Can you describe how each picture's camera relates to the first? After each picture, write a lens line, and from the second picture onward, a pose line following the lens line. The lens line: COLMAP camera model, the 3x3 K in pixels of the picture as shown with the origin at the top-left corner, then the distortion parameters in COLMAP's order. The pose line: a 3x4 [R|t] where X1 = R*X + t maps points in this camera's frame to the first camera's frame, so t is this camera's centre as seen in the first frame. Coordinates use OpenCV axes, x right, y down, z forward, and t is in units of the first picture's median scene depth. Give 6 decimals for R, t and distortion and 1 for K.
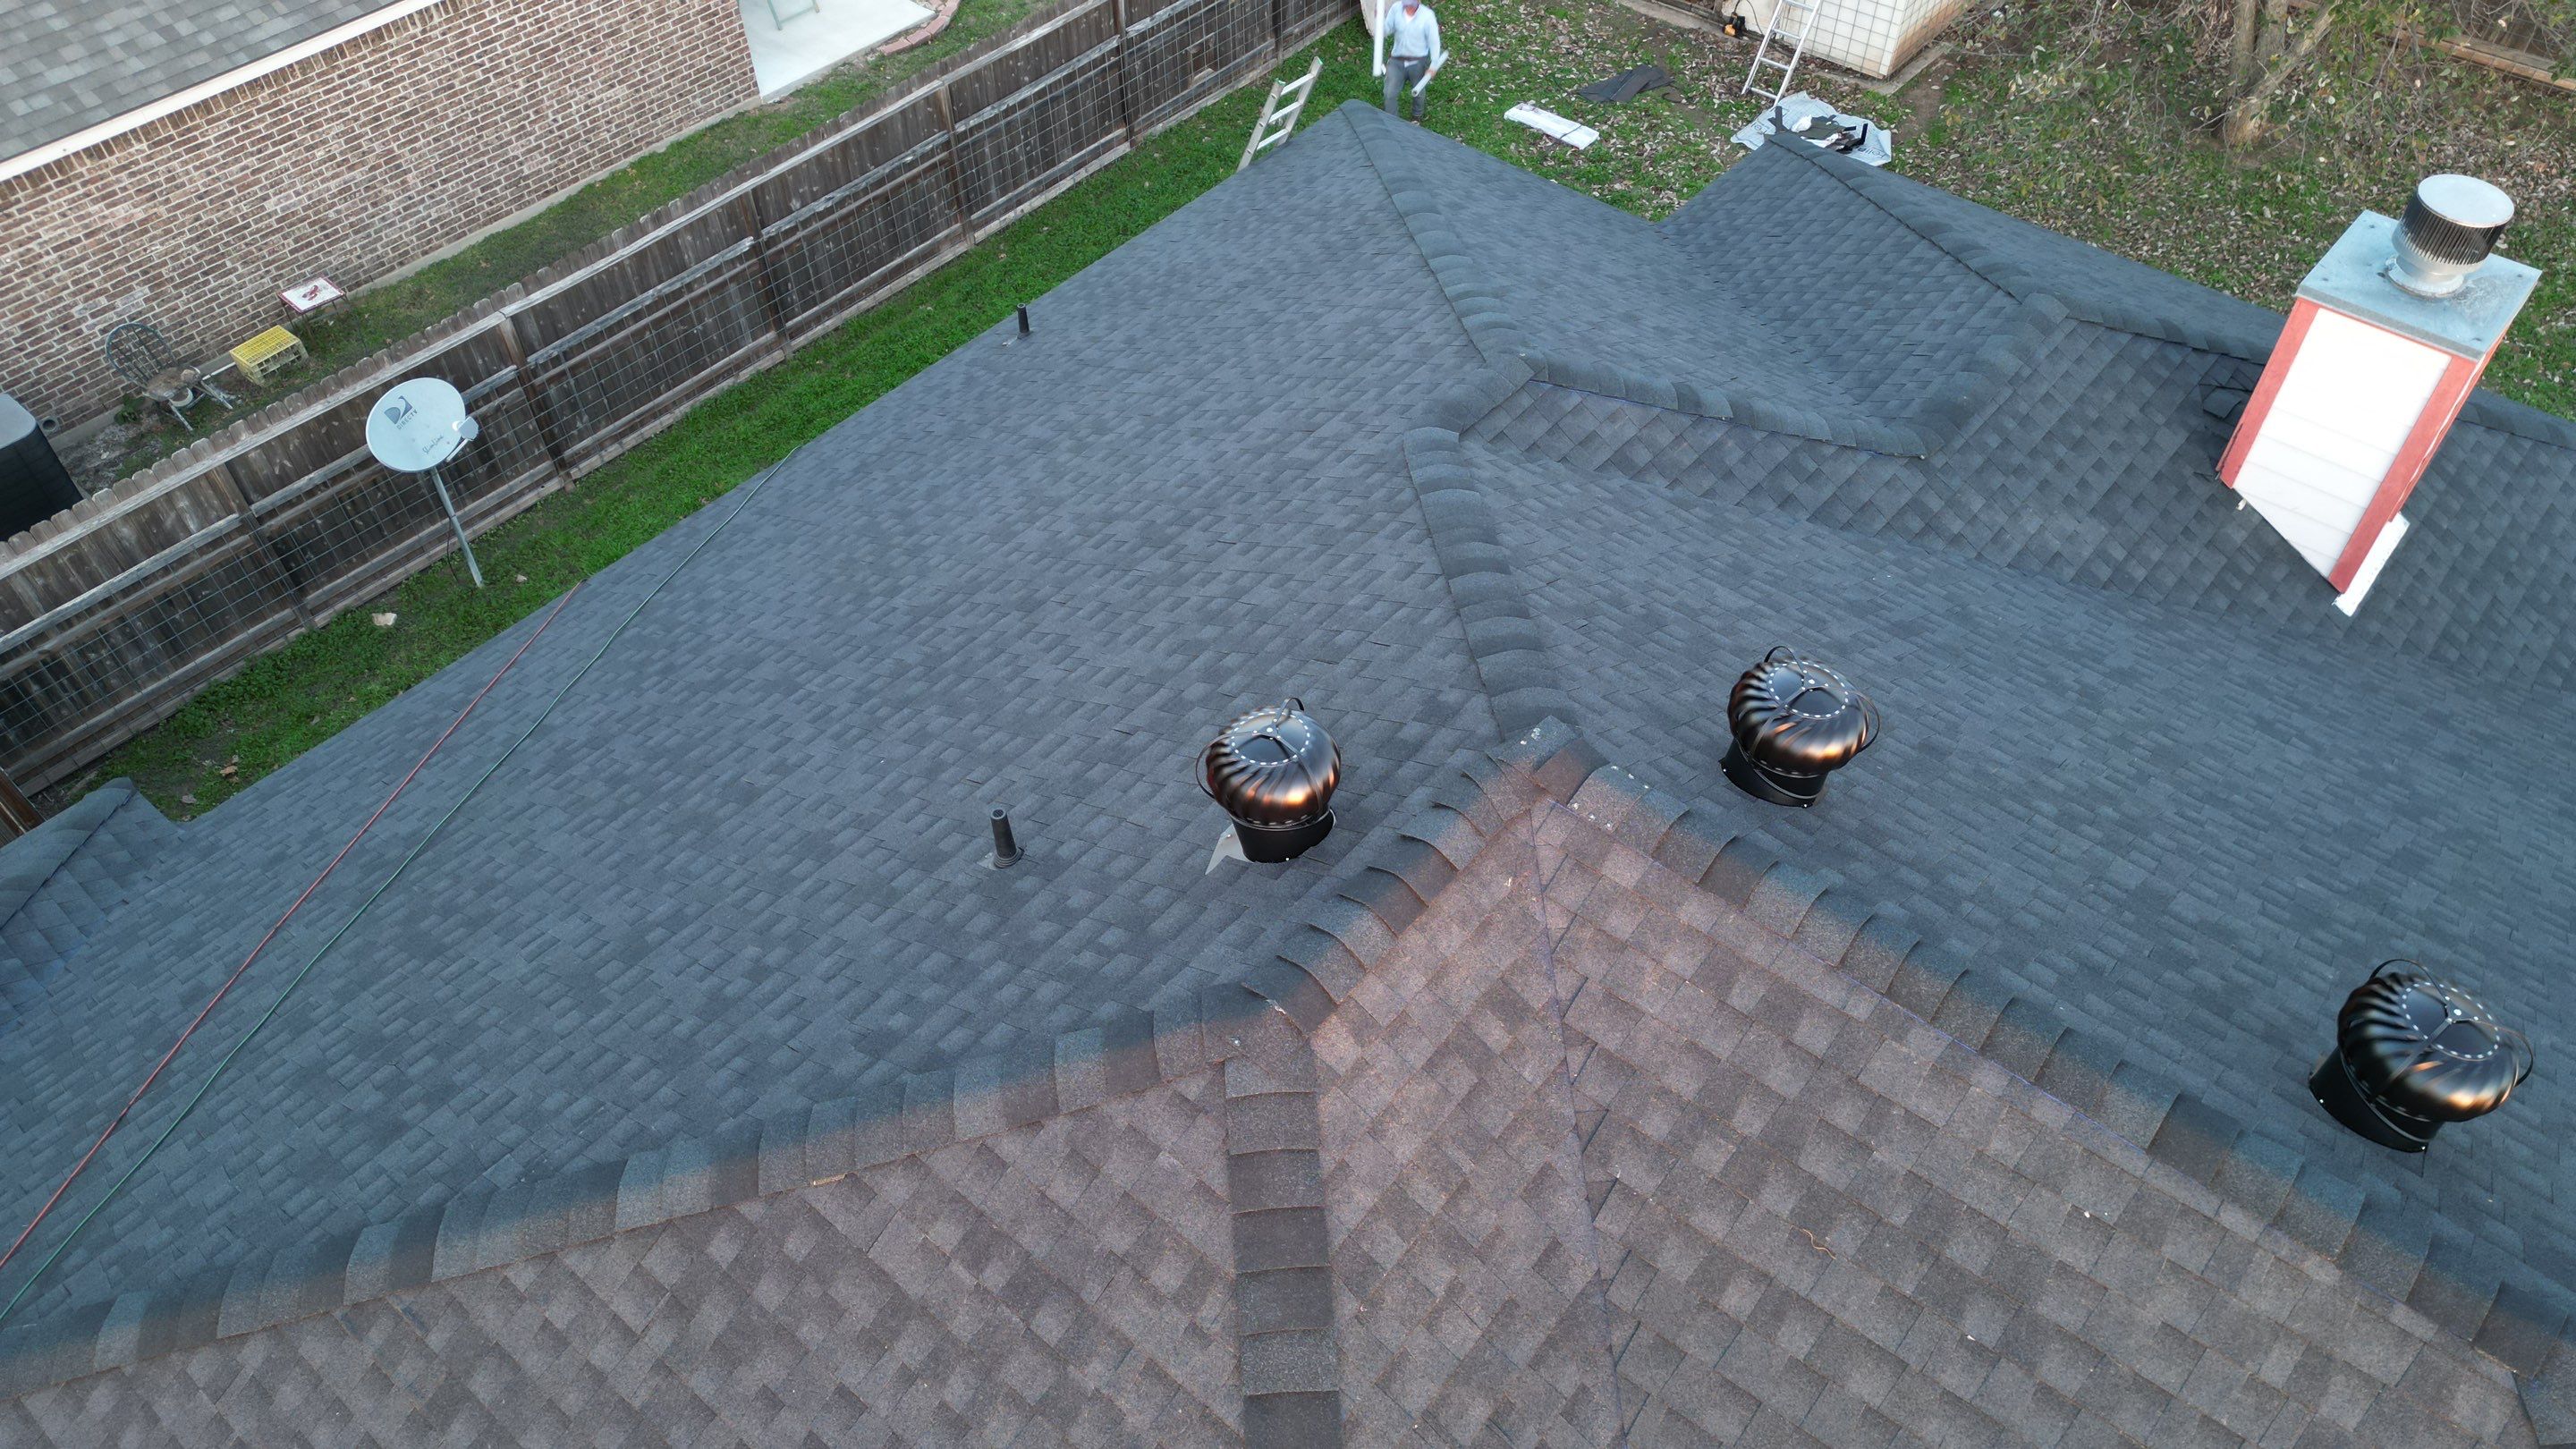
lens RADIAL K [[1794.2, 0, 1289.5], [0, 1794.2, 728.0], [0, 0, 1]] dist [0.087528, -0.088563]
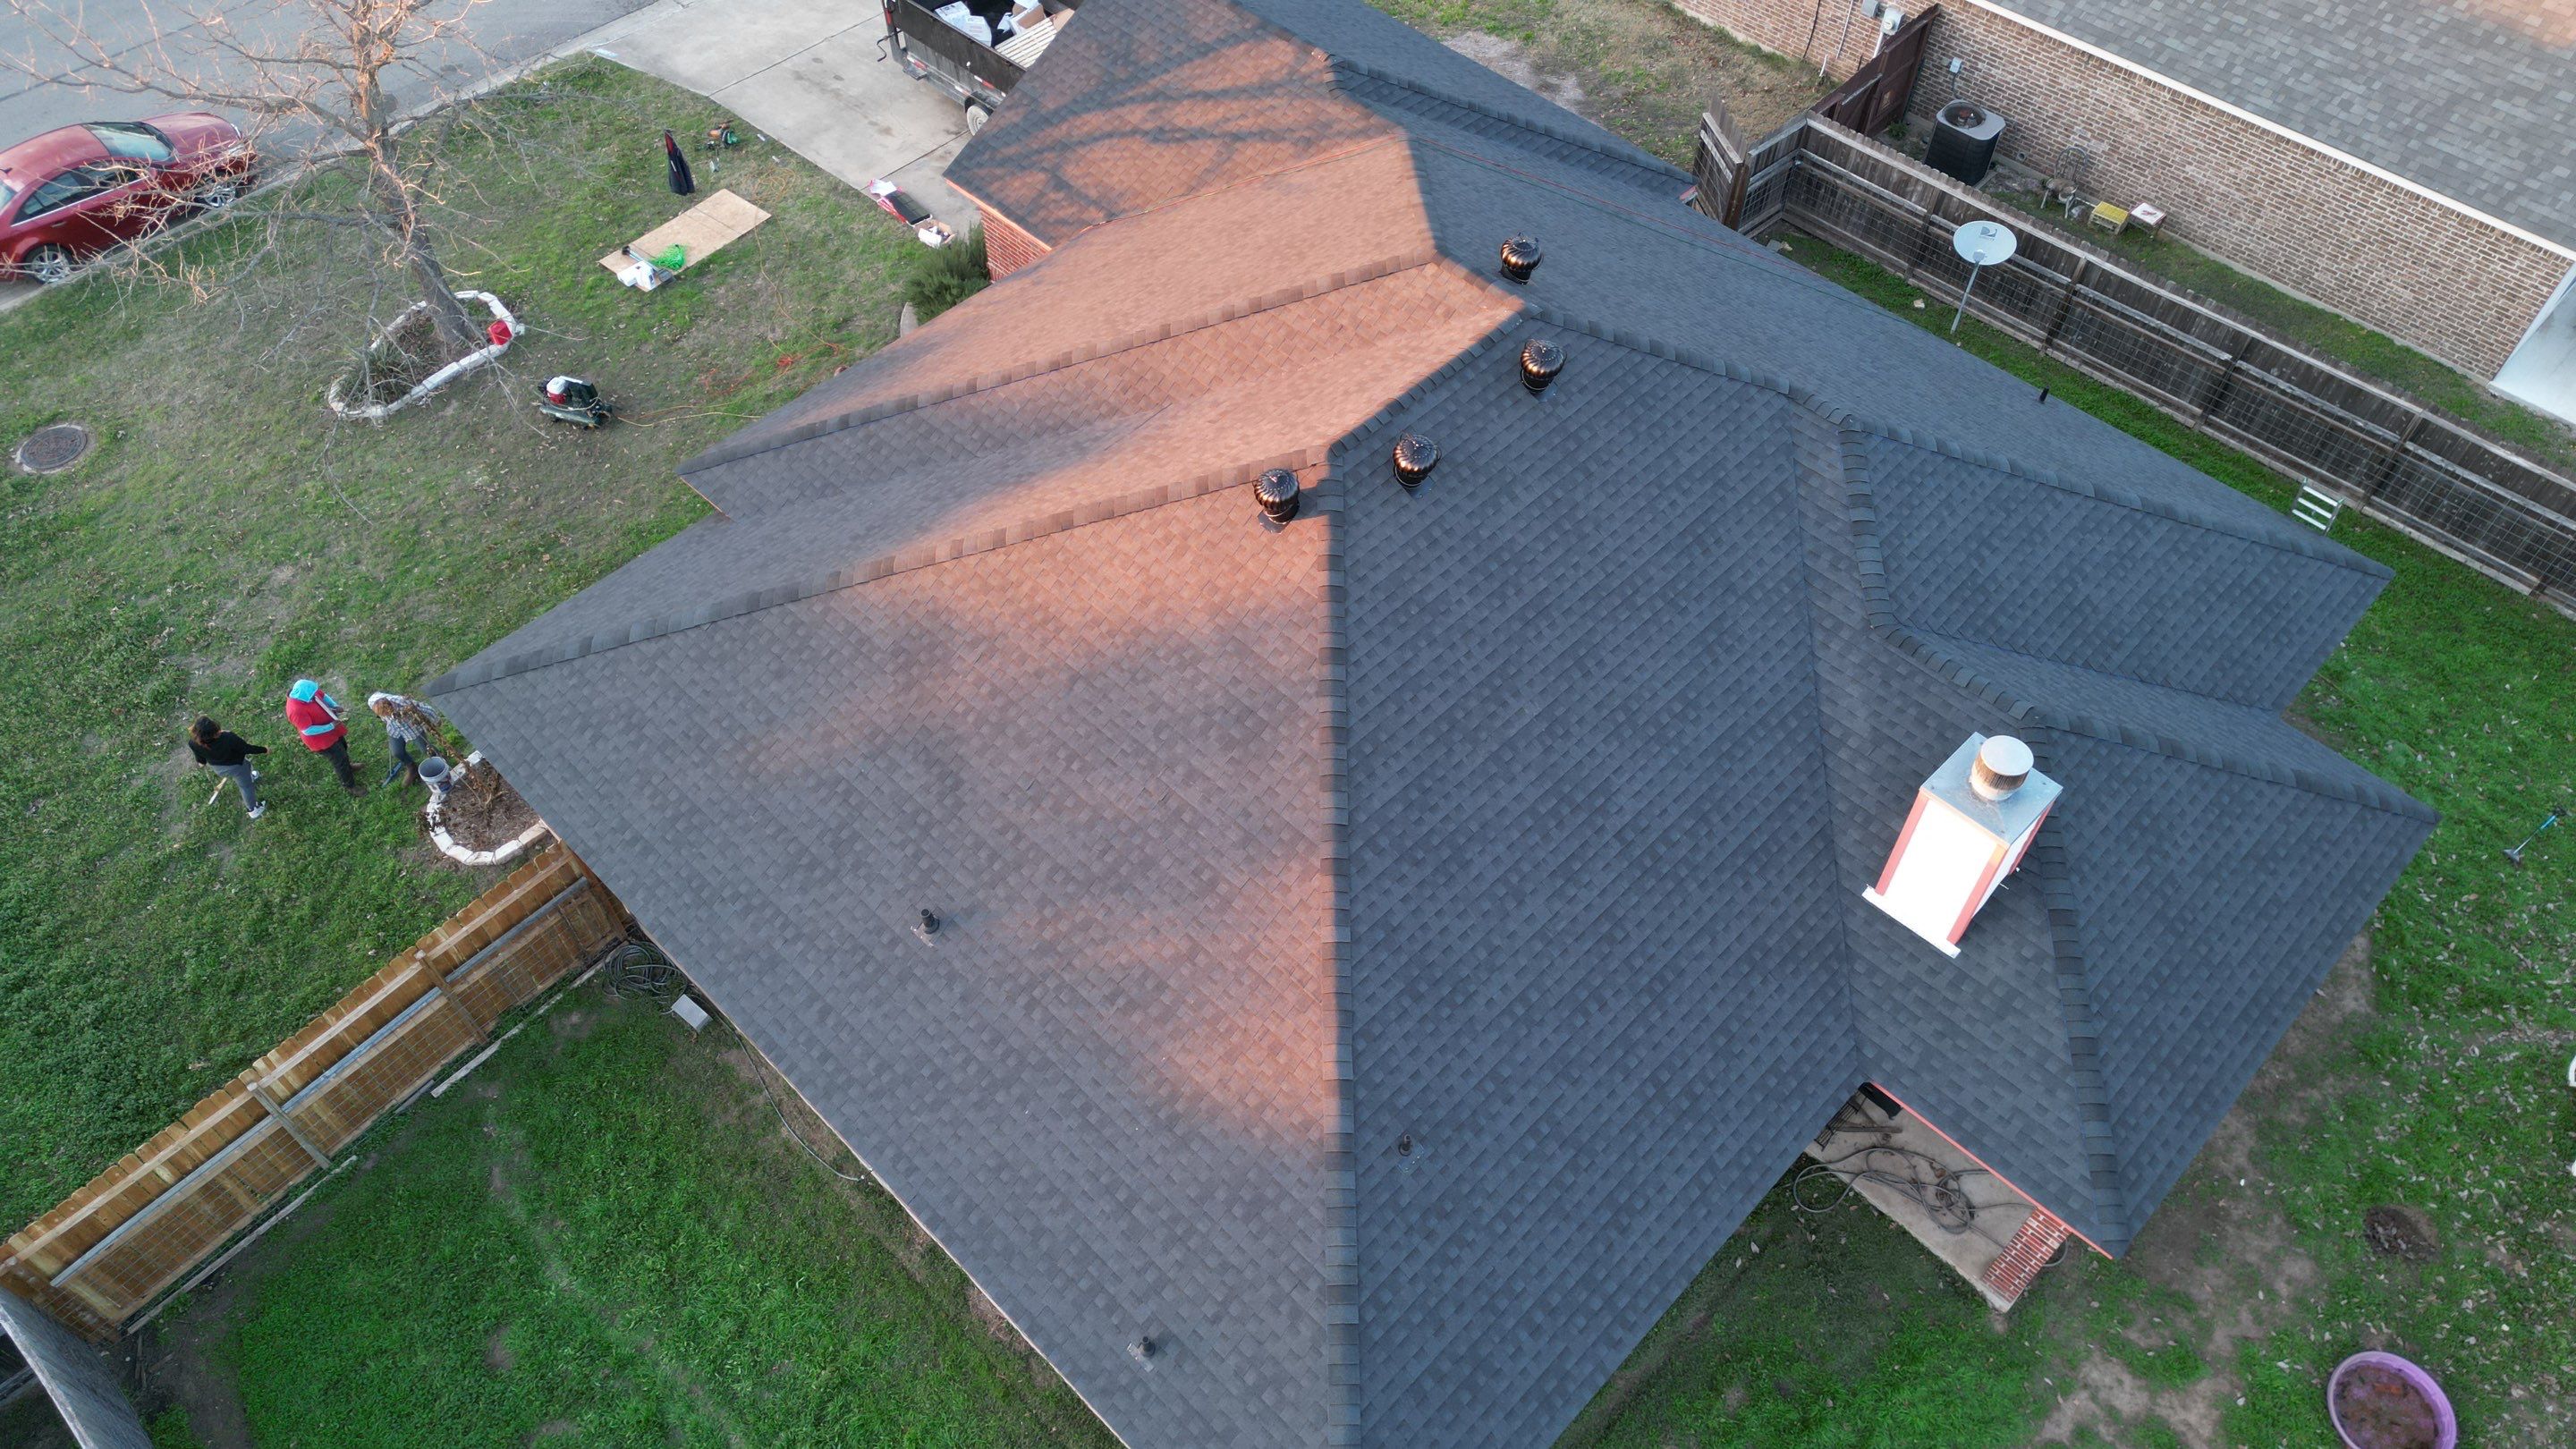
lens RADIAL K [[1794.2, 0, 1289.5], [0, 1794.2, 728.0], [0, 0, 1]] dist [0.087528, -0.088563]
pose [[-0.069785, 0.786157, -0.614075, 1.133960], [-0.747543, 0.366392, 0.554019, -0.487504], [0.660538, 0.497709, 0.562117, -0.299089]]
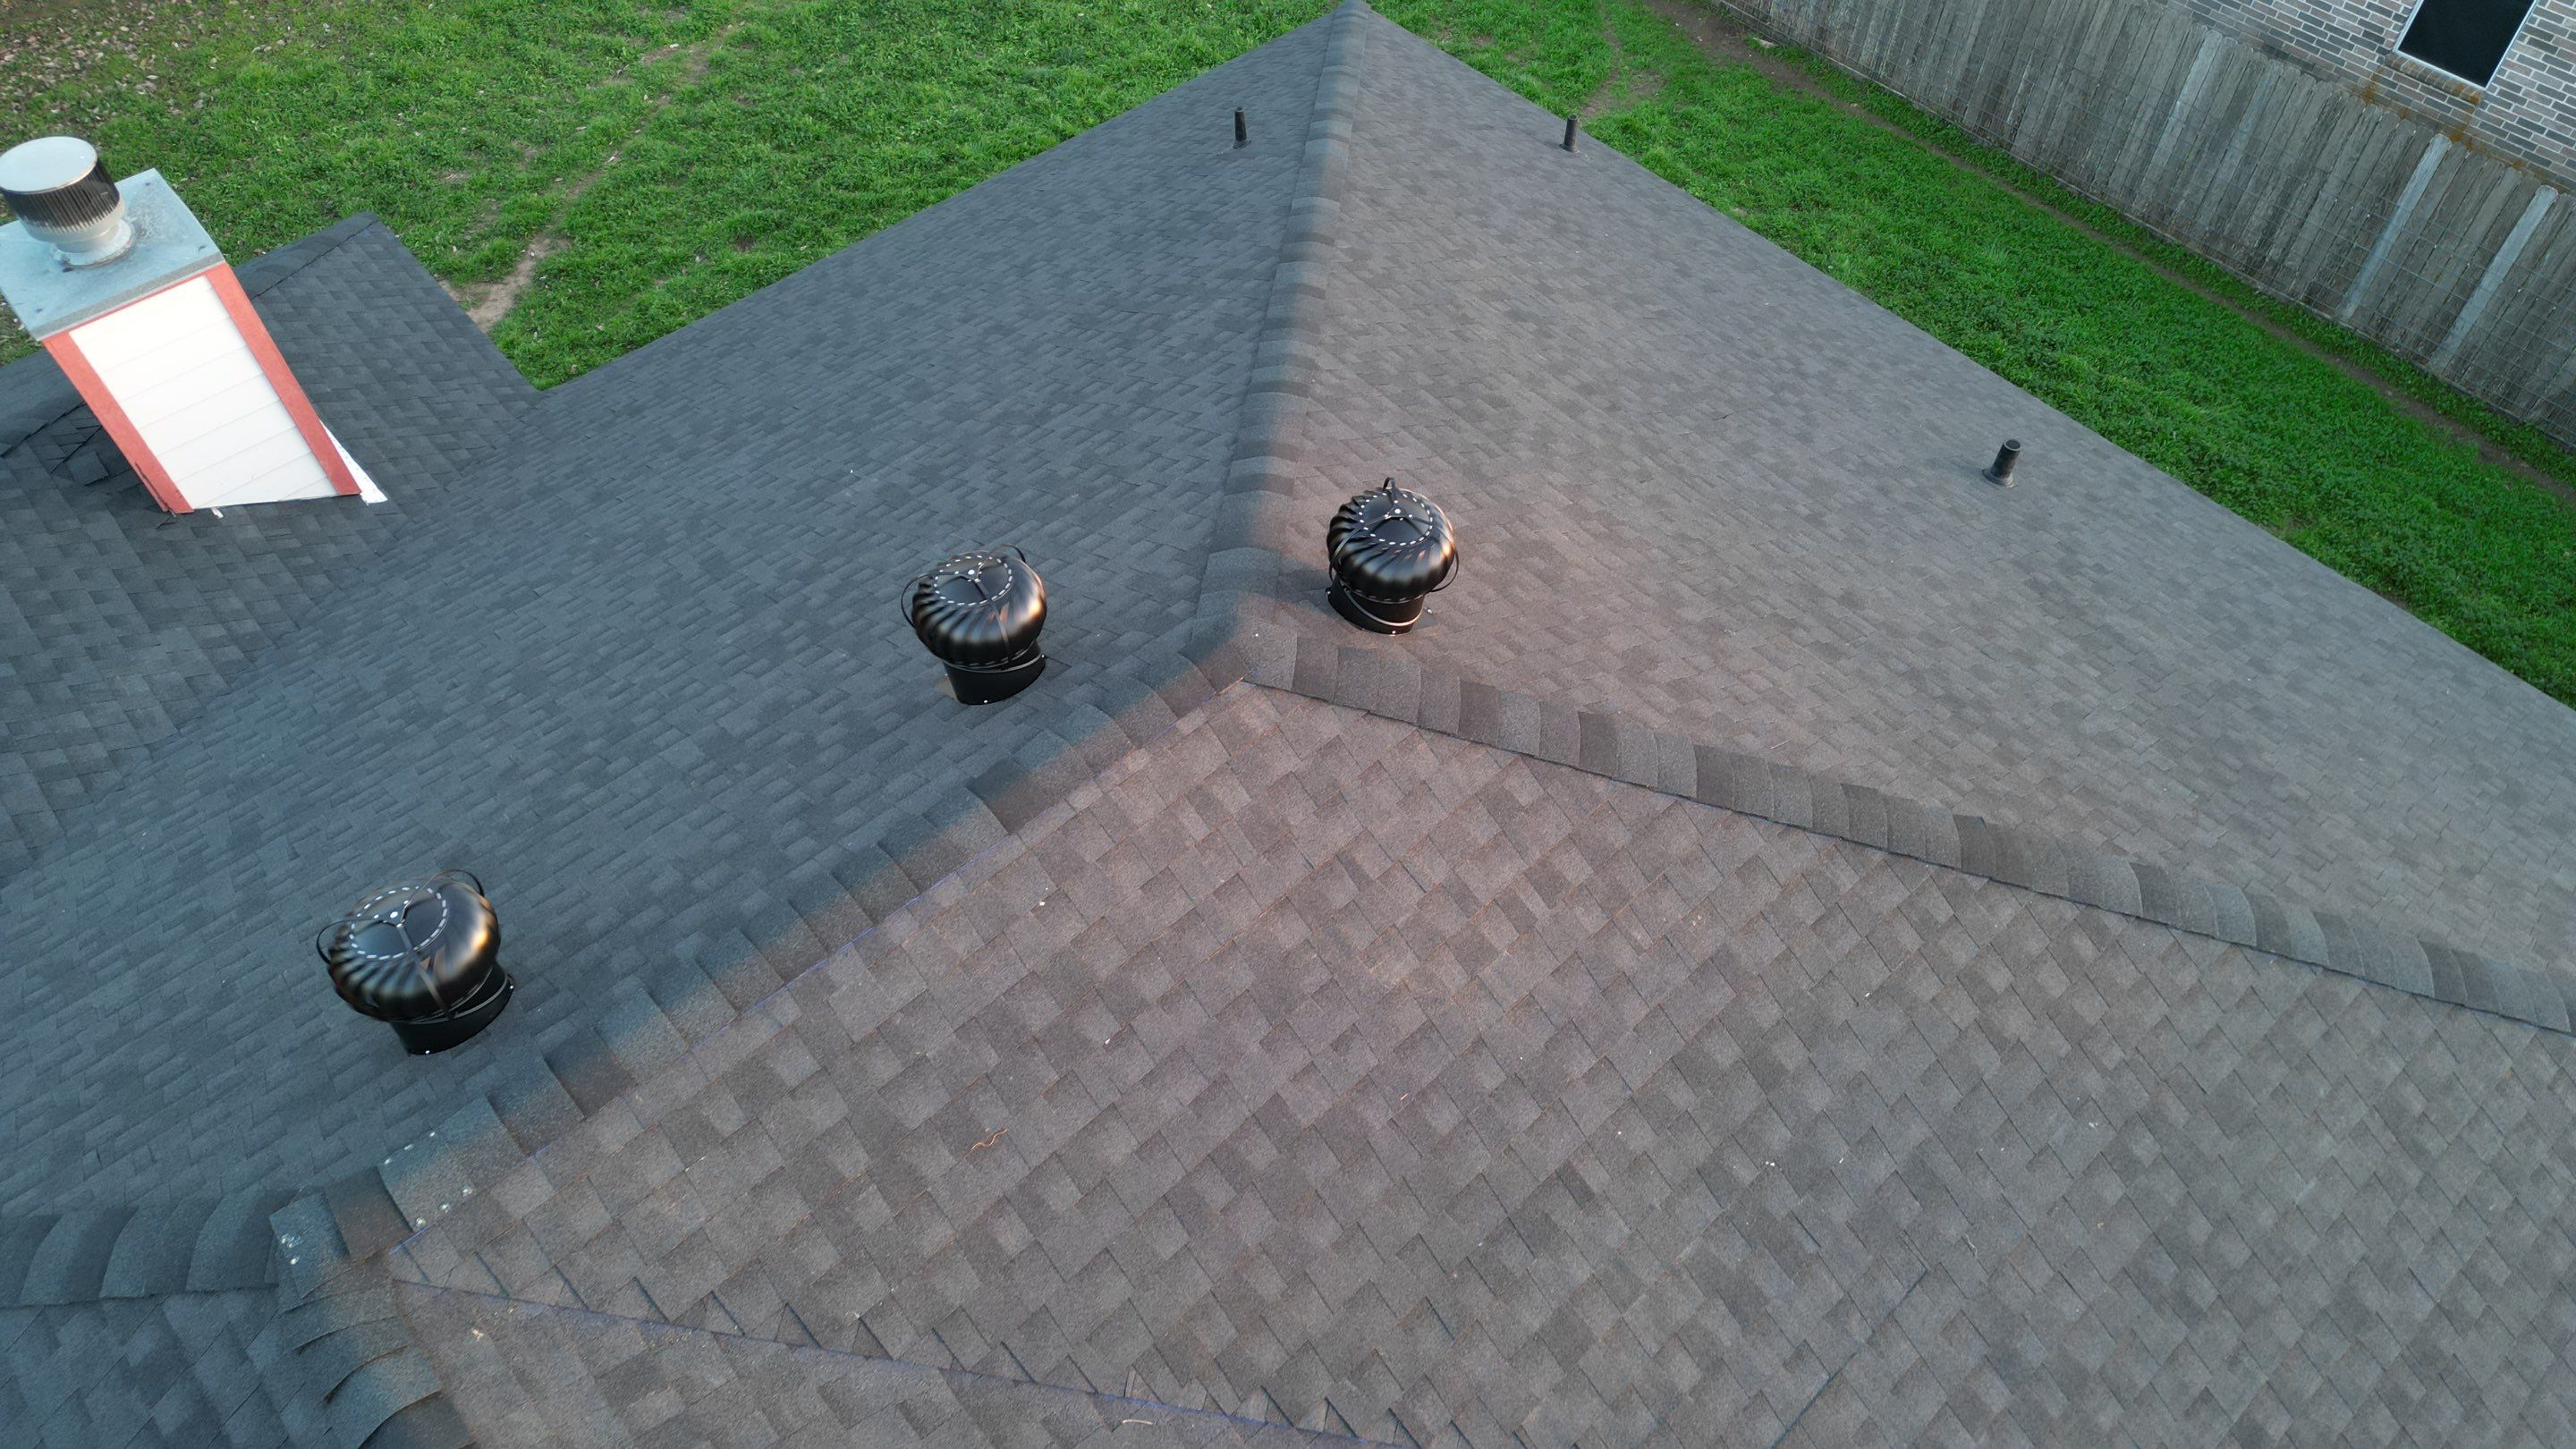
lens RADIAL K [[1794.2, 0, 1289.5], [0, 1794.2, 728.0], [0, 0, 1]] dist [0.087528, -0.088563]
pose [[0.148482, -0.775352, 0.613826, -0.046495], [0.742834, 0.497188, 0.448332, -0.058570], [-0.652802, 0.389402, 0.649781, 0.048991]]
